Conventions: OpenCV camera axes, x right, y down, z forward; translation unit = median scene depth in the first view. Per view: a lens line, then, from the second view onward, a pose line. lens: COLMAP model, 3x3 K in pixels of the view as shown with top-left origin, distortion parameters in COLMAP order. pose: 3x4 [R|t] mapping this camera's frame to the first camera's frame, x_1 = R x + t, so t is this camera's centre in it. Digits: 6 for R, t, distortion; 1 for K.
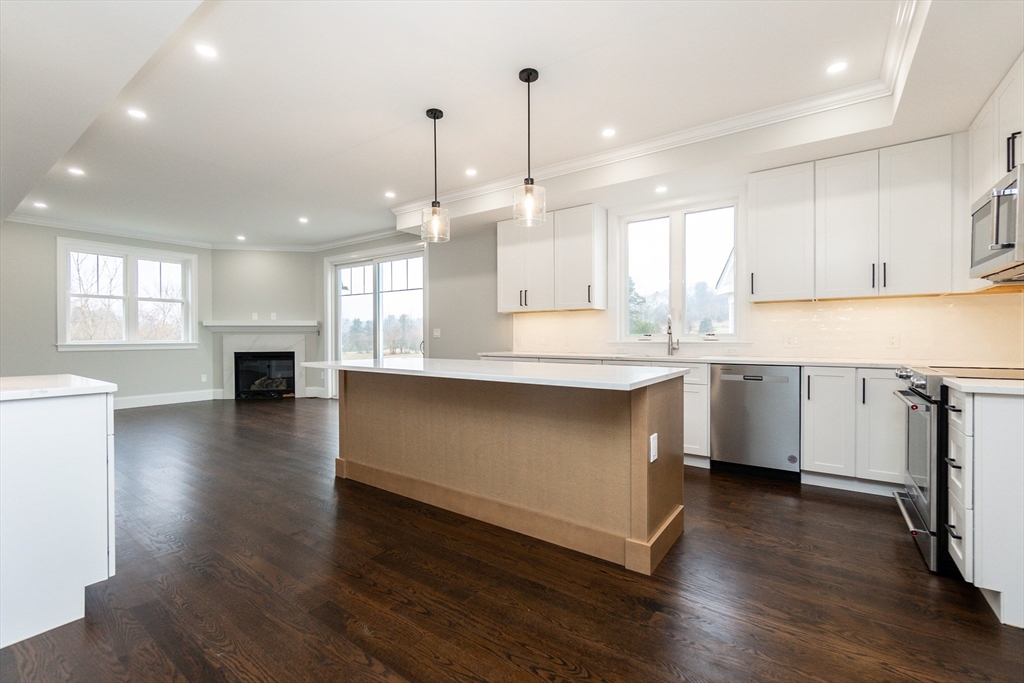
lens RADIAL K [[437.3, 0, 515.2], [0, 437.3, 338.2], [0, 0, 1]] dist [-0.002133, -0.000308]
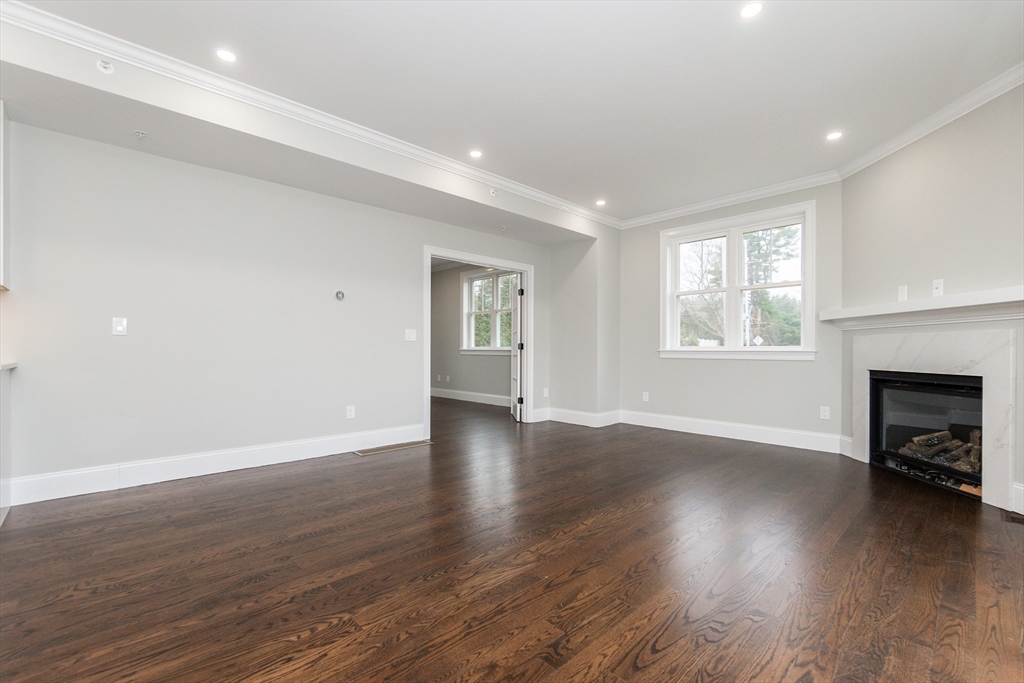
lens RADIAL K [[450.9, 0, 505.8], [0, 450.9, 350.9], [0, 0, 1]] dist [-0.001289, -0.000516]
pose [[-0.213552, 0.005022, -0.976919, -0.050553], [-0.004411, 0.999972, 0.006105, 0.009030], [0.976922, 0.005613, -0.213524, 0.714258]]
